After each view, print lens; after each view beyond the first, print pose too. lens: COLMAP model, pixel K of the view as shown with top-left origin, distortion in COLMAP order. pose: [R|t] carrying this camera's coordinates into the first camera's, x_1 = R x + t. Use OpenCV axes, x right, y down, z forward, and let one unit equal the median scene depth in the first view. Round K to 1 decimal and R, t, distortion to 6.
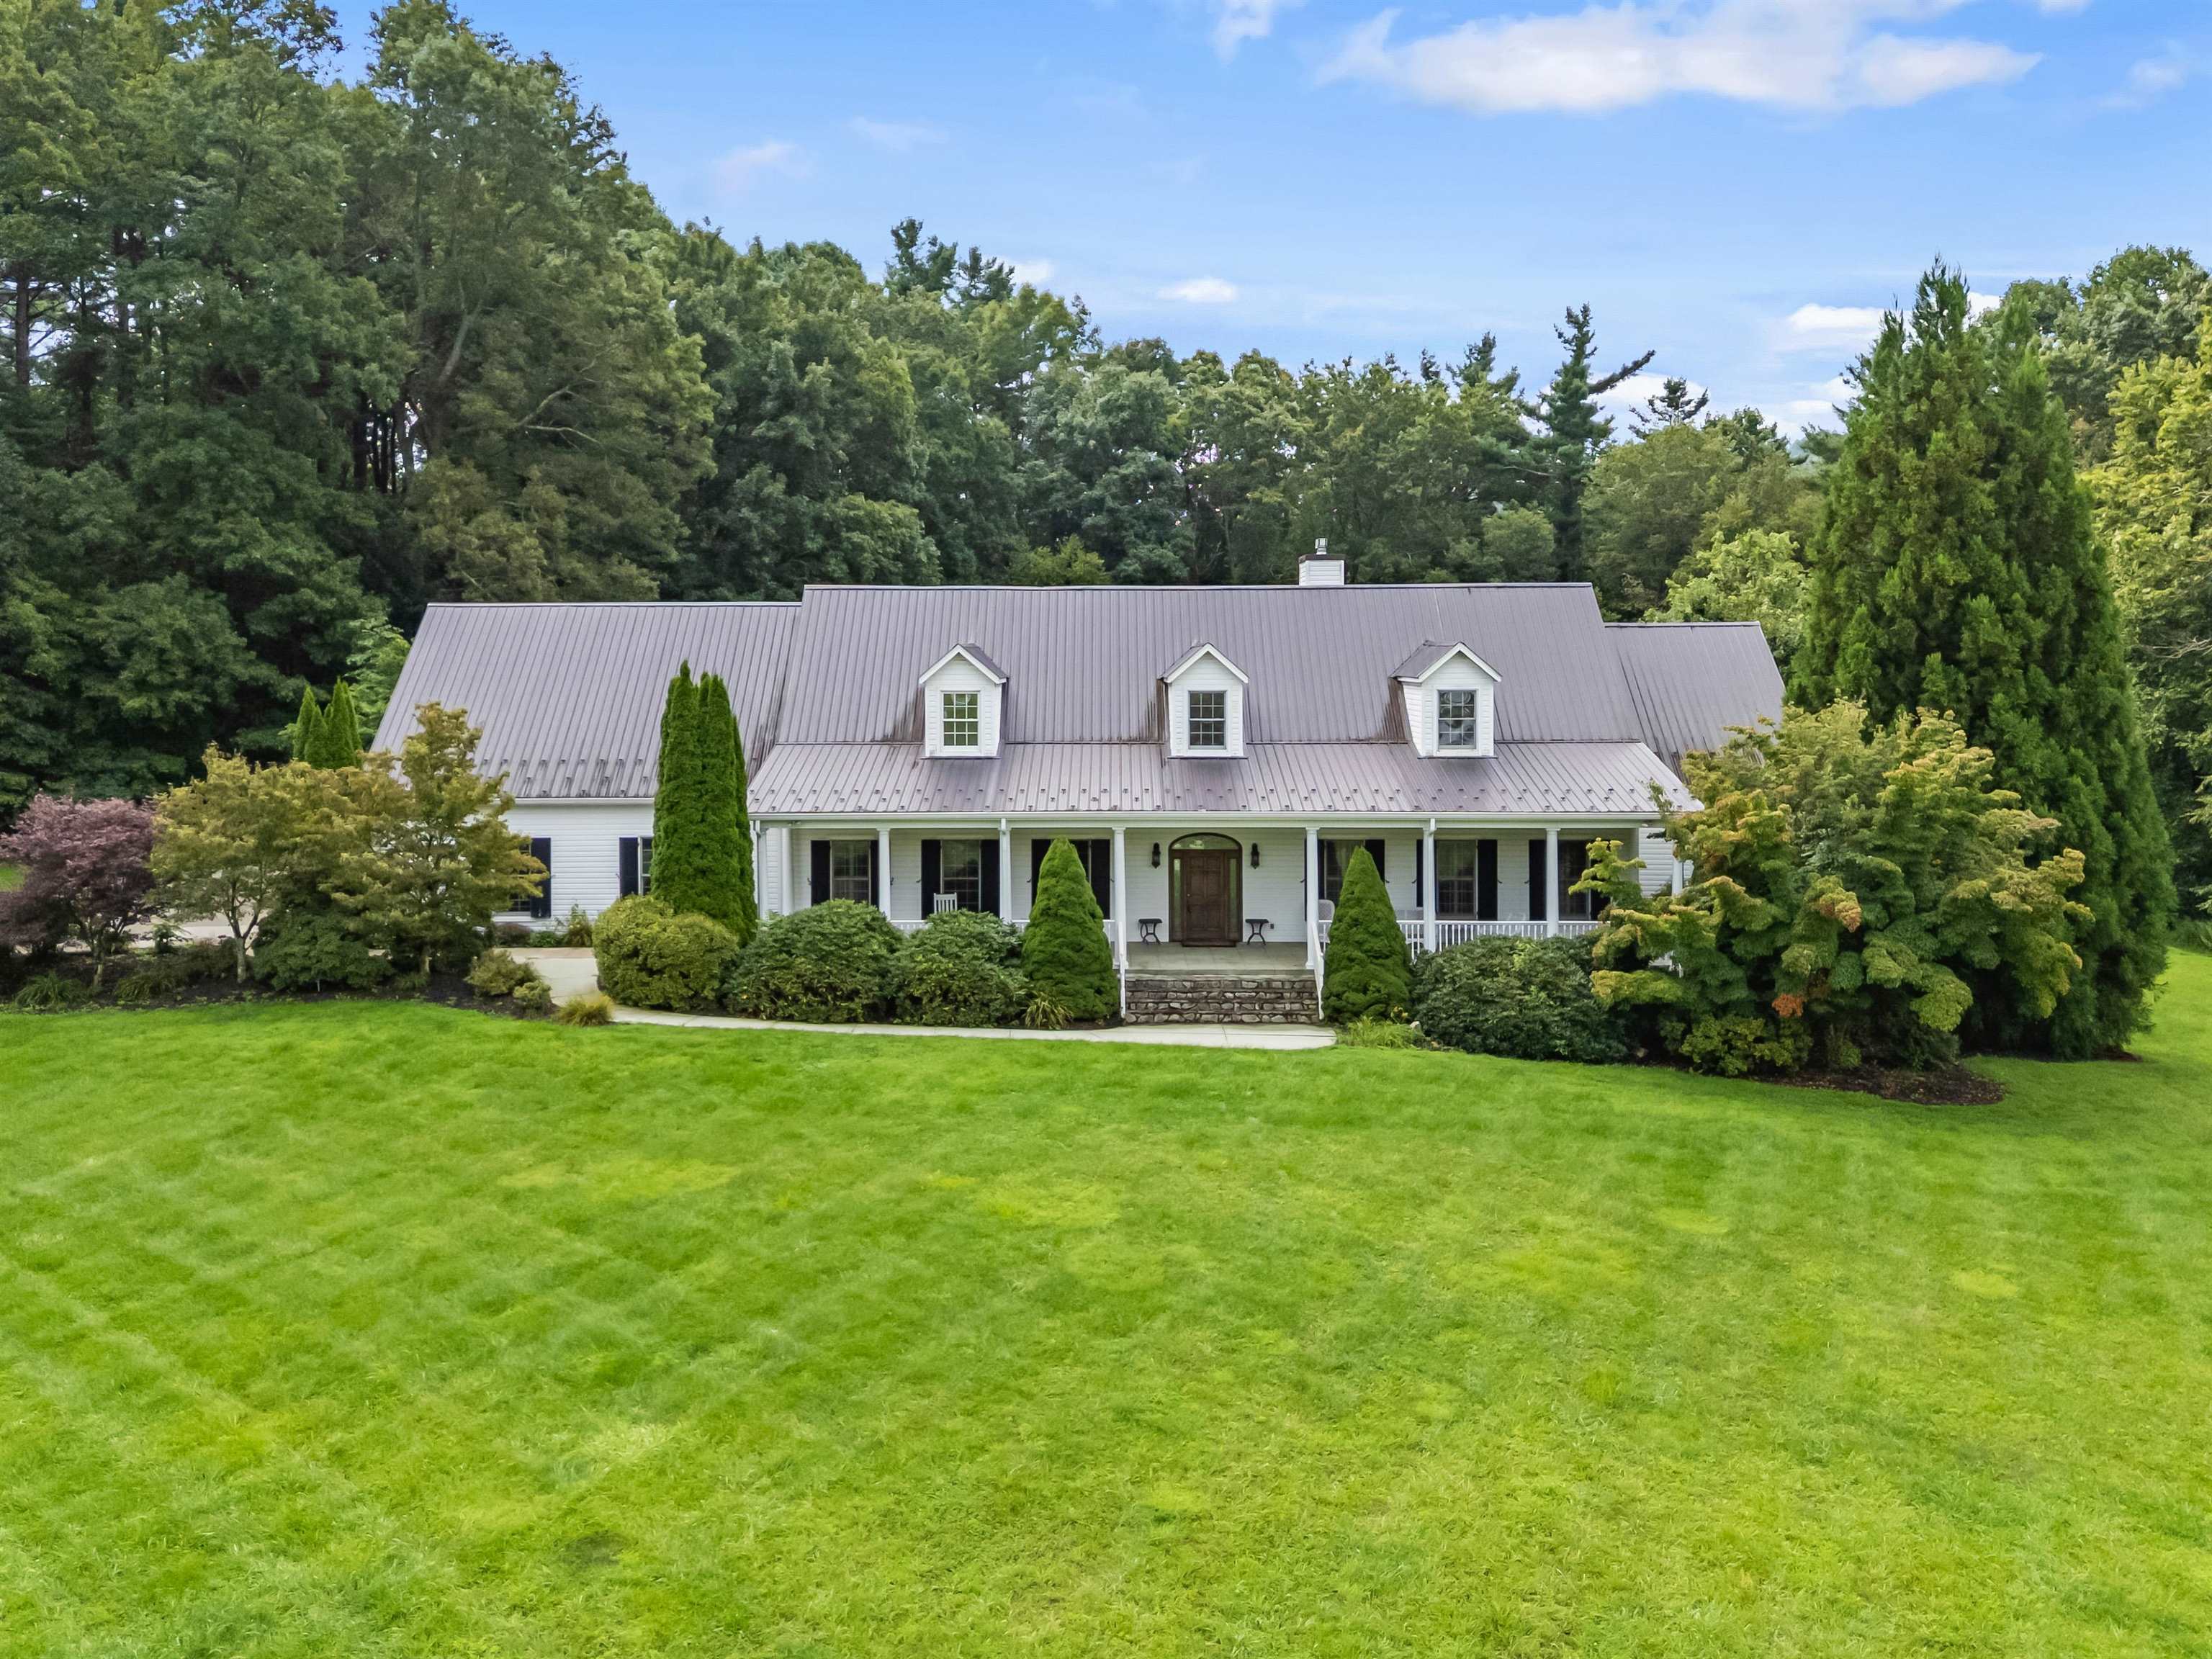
lens RADIAL K [[1887.5, 0, 1057.1], [0, 1887.5, 697.9], [0, 0, 1]] dist [0.133024, -0.256973]
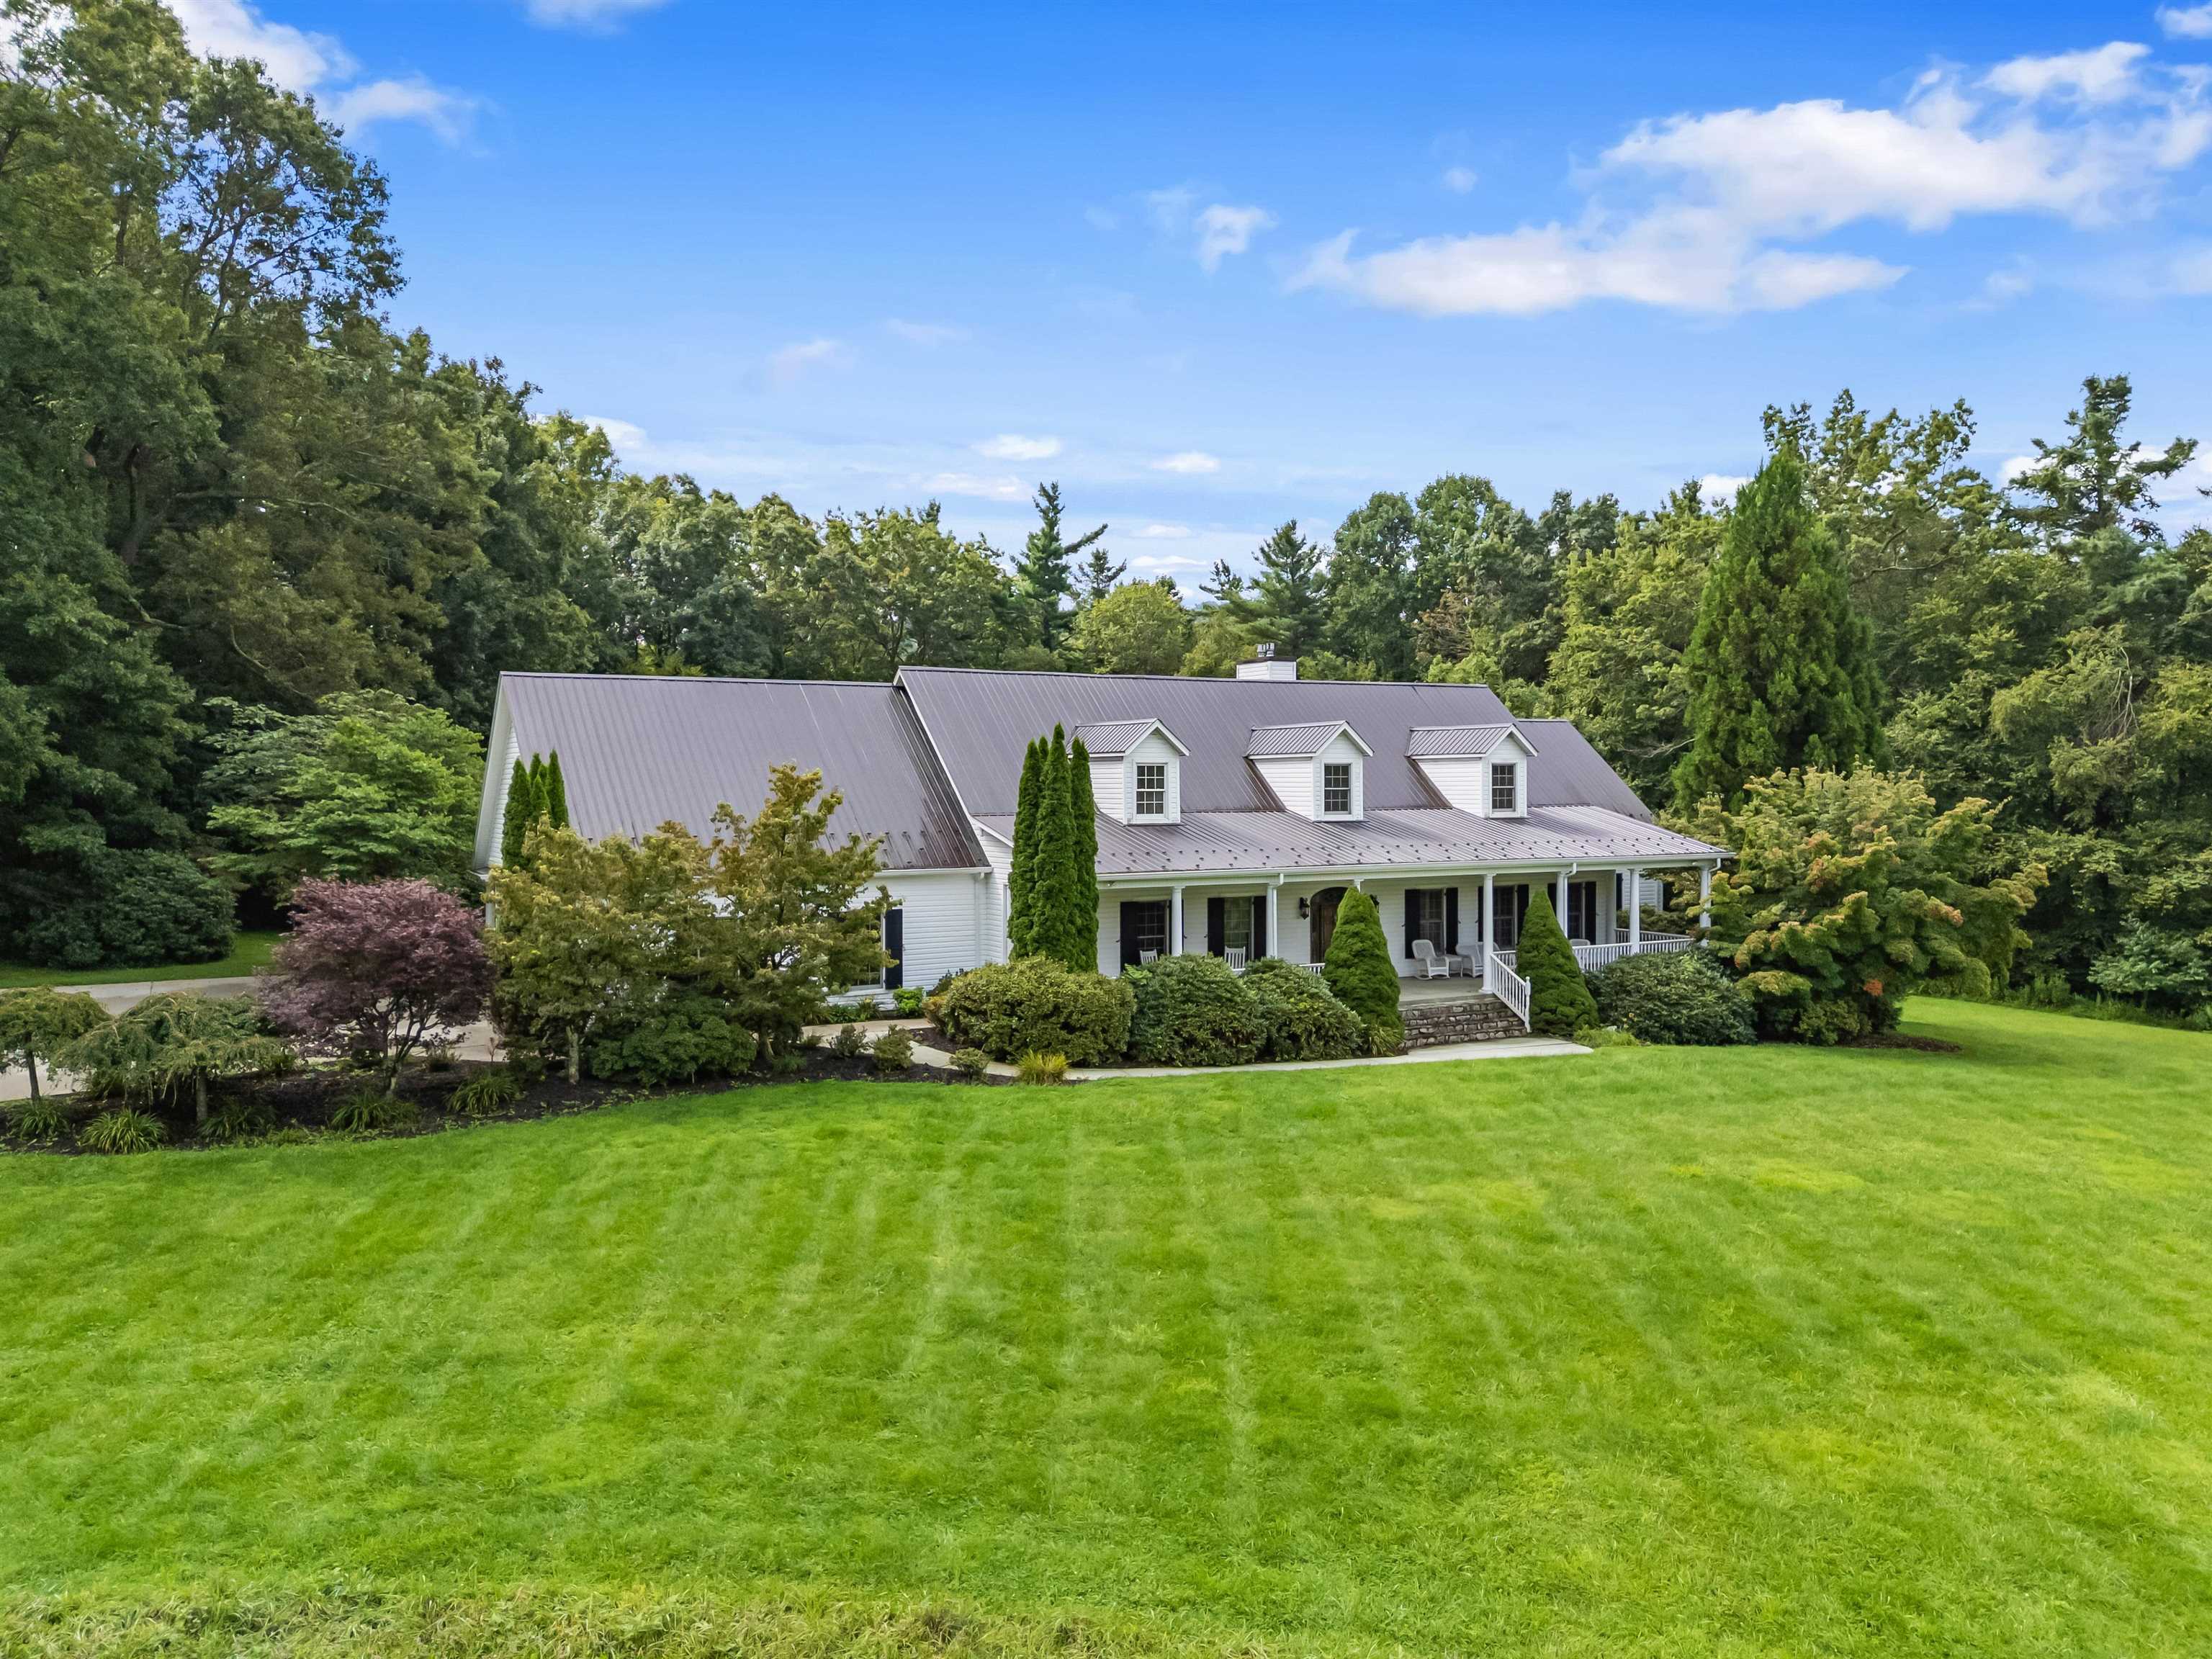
lens RADIAL K [[1629.4, 0, 1098.7], [0, 1629.4, 820.7], [0, 0, 1]] dist [0.092753, -0.107271]
pose [[0.871433, -0.012017, 0.490367, -0.532712], [0.015050, 0.999884, -0.002243, 0.030880], [-0.490283, 0.009335, 0.871513, 0.207235]]
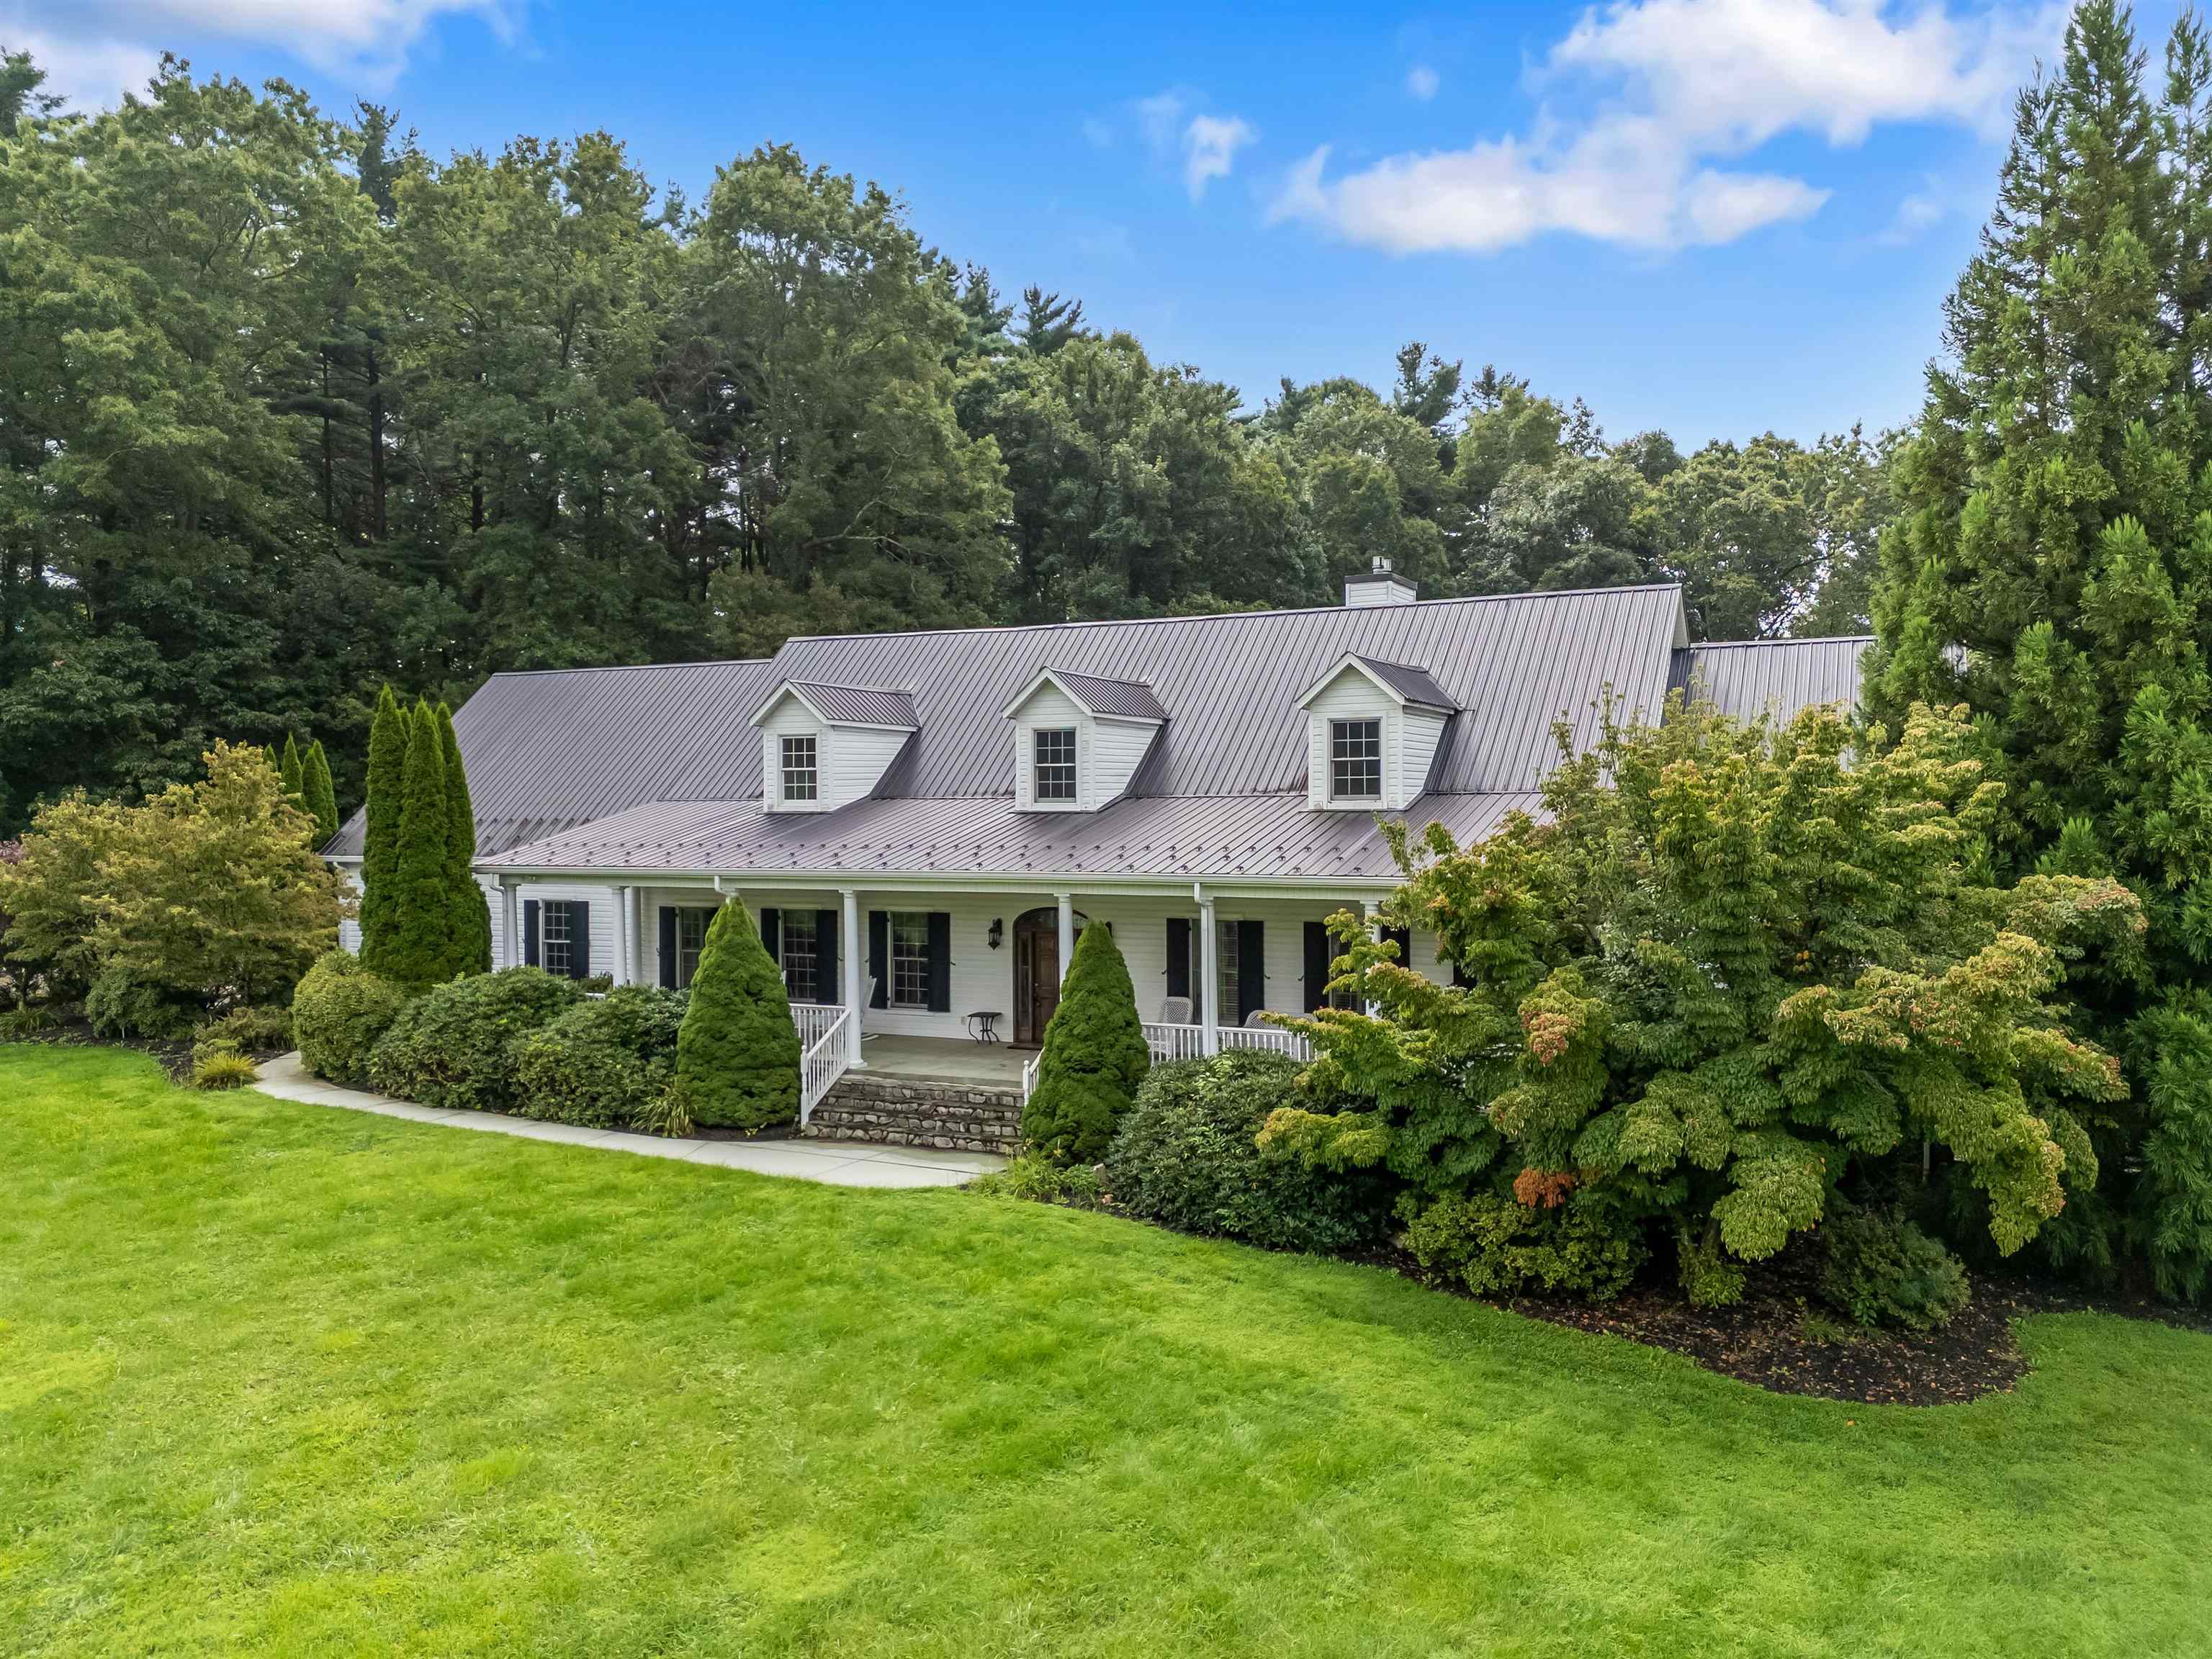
lens RADIAL K [[1629.4, 0, 1098.7], [0, 1629.4, 820.7], [0, 0, 1]] dist [0.092753, -0.107271]
pose [[0.908361, 0.001095, -0.418185, 0.382091], [-0.007386, 0.999883, -0.013426, 0.043969], [0.418121, 0.015284, 0.908263, 0.385734]]
